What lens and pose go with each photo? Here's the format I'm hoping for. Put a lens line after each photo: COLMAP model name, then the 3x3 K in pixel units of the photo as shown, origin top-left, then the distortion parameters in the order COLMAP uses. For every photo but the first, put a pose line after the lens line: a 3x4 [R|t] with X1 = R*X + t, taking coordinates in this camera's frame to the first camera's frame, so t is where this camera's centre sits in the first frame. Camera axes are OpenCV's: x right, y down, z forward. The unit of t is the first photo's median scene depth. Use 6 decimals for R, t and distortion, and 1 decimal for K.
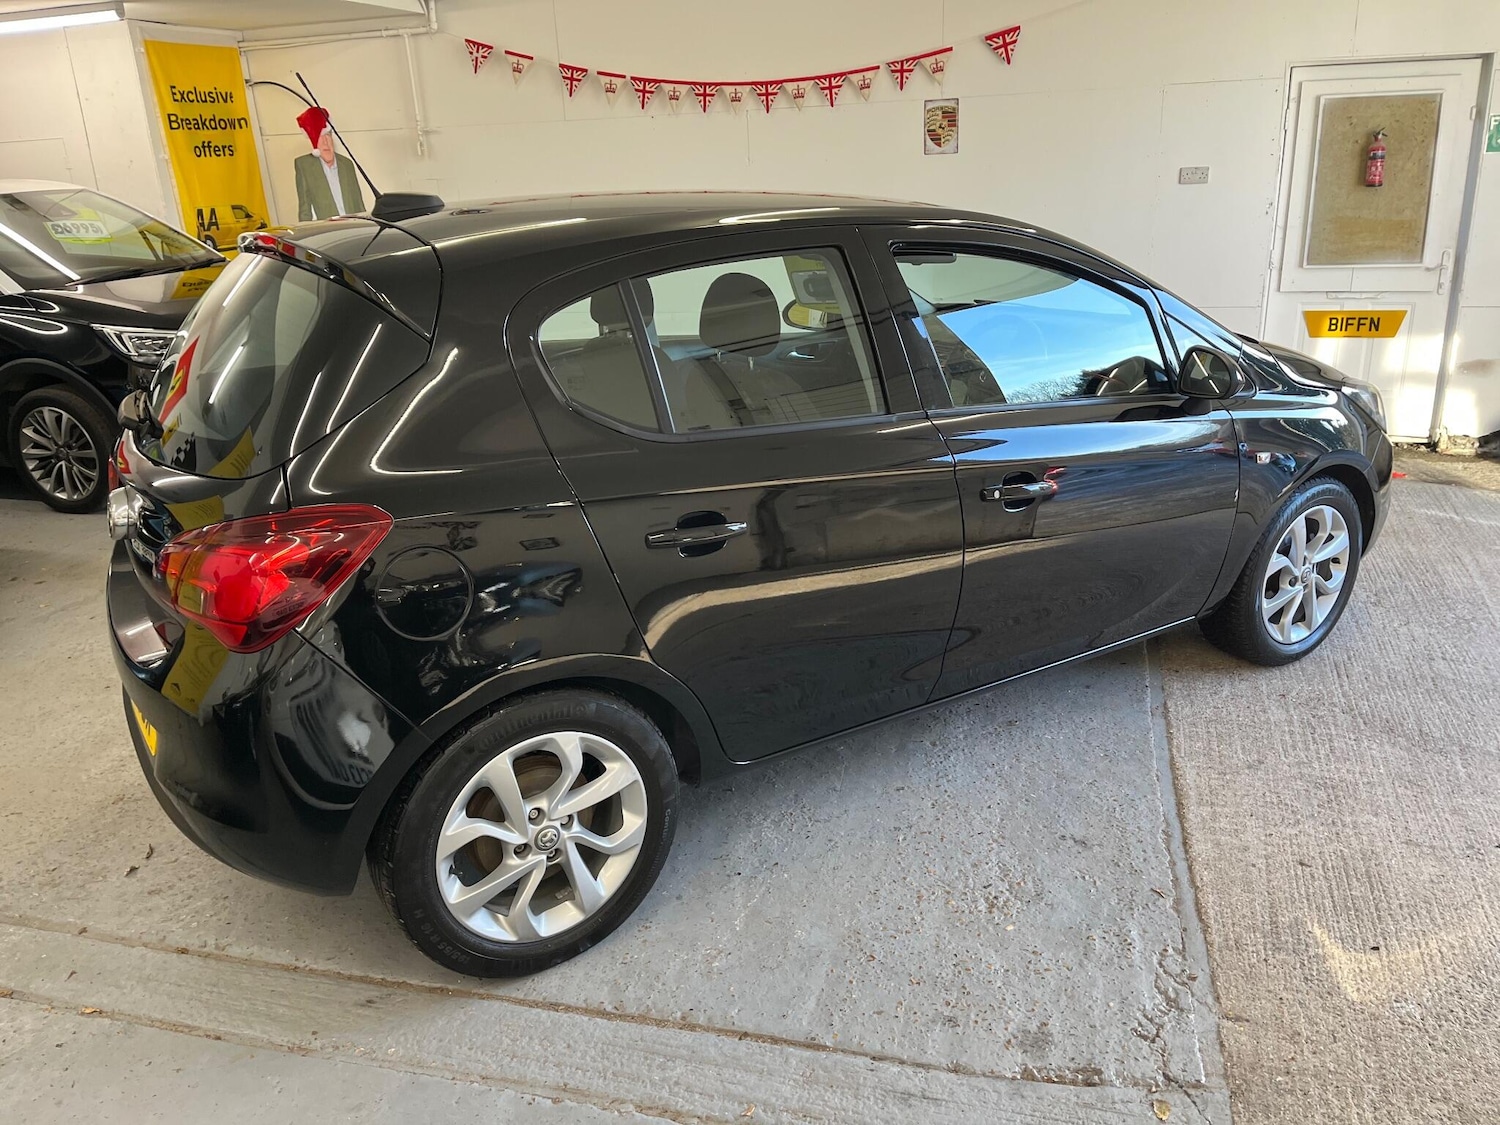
lens RADIAL K [[1132.5, 0, 742.9], [0, 1132.5, 567.0], [0, 0, 1]] dist [0.073687, -0.099346]
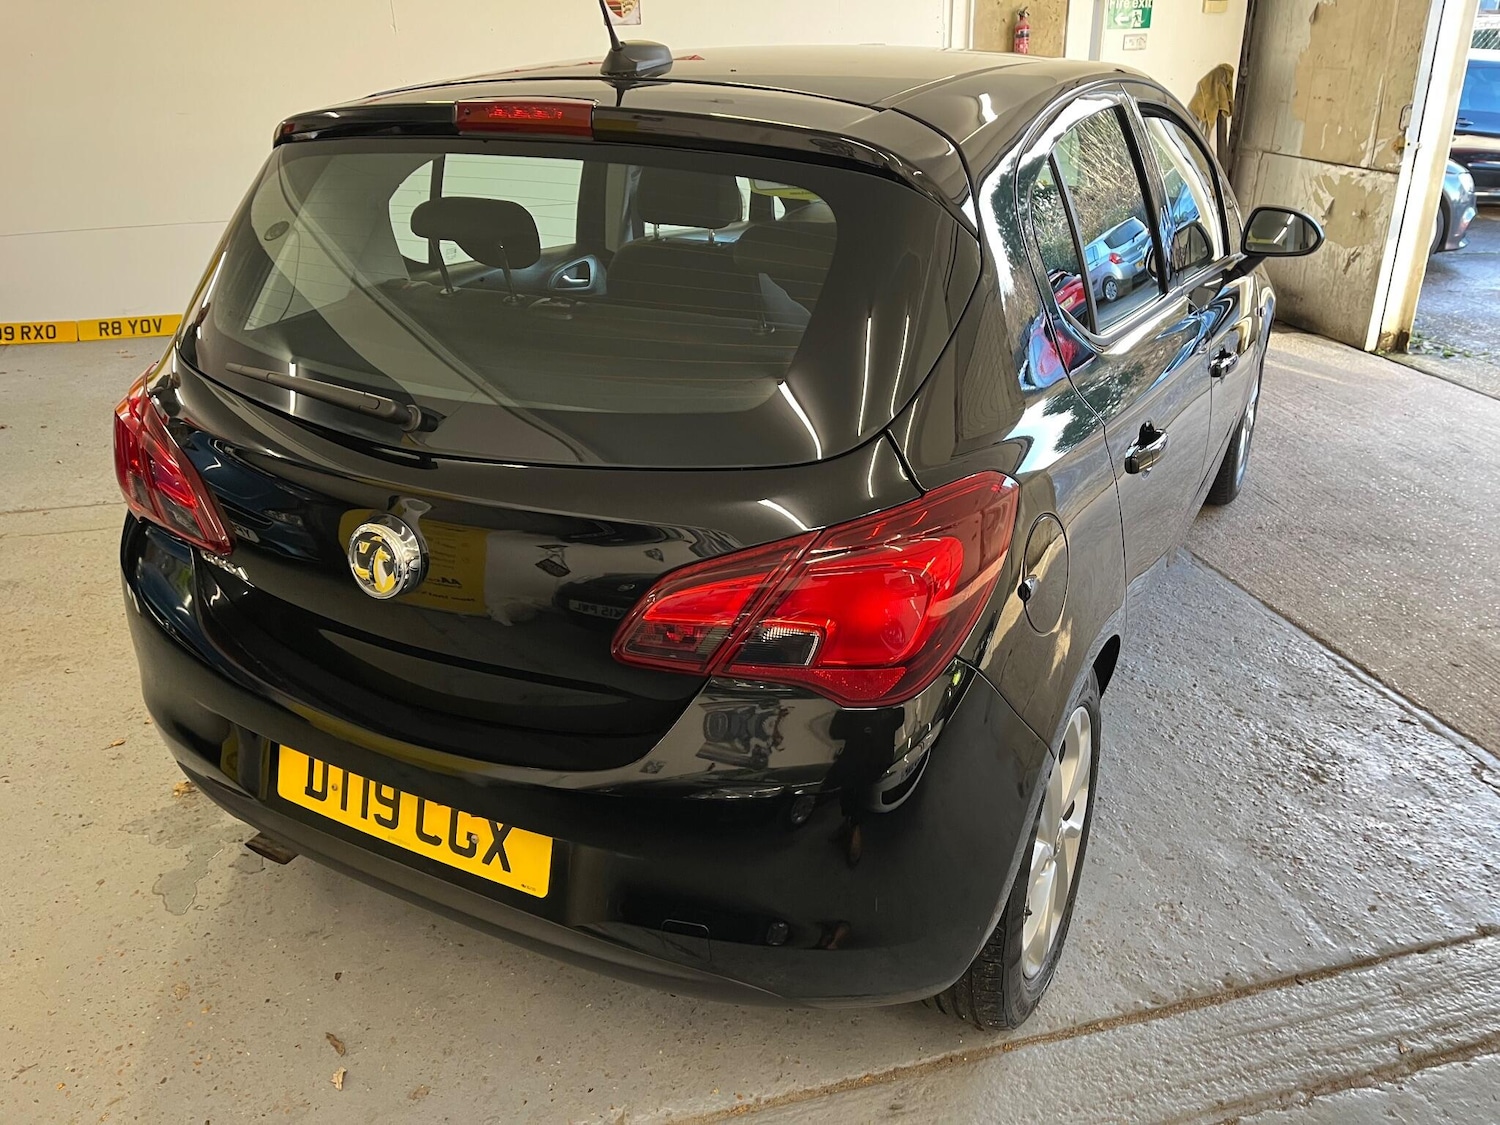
lens RADIAL K [[1132.5, 0, 754.8], [0, 1132.5, 558.4], [0, 0, 1]] dist [0.073687, -0.099346]
pose [[0.881793, -0.206869, 0.423847, -0.666413], [0.173760, 0.977954, 0.115815, -0.110975], [-0.438462, -0.028478, 0.898299, 0.319146]]
